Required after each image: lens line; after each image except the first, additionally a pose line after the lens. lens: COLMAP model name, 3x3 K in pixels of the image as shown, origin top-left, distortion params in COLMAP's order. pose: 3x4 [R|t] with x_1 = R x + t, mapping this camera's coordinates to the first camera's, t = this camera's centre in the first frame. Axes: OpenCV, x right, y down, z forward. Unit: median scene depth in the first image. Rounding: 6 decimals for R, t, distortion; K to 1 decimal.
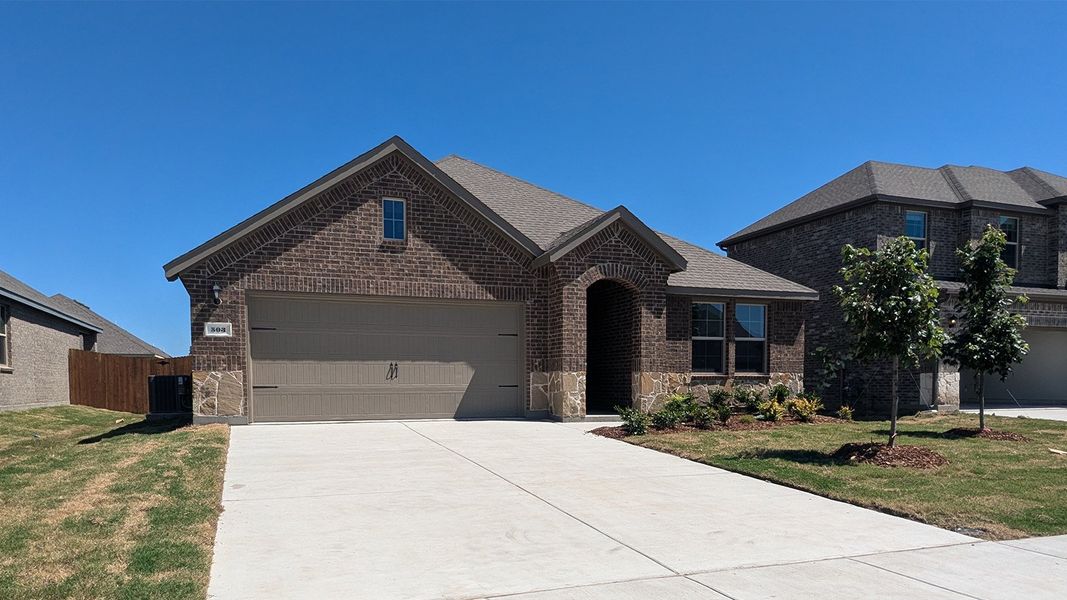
lens RADIAL K [[501.1, 0, 533.5], [0, 501.1, 300.0], [0, 0, 1]] dist [-0.000613, 0.000056]
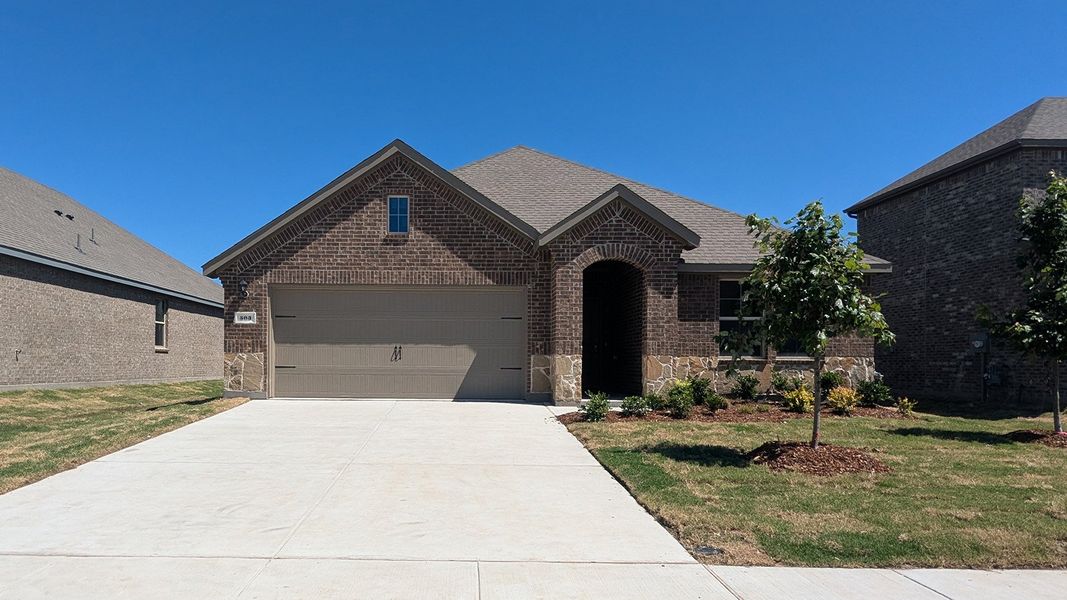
lens RADIAL K [[493.9, 0, 533.5], [0, 493.9, 264.5], [0, 0, 1]] dist [0.000173, -0.000268]
pose [[0.965238, -0.041300, -0.258088, 0.273744], [0.032449, 0.998733, -0.038464, -0.000294], [0.259349, 0.028753, 0.965355, 0.033321]]
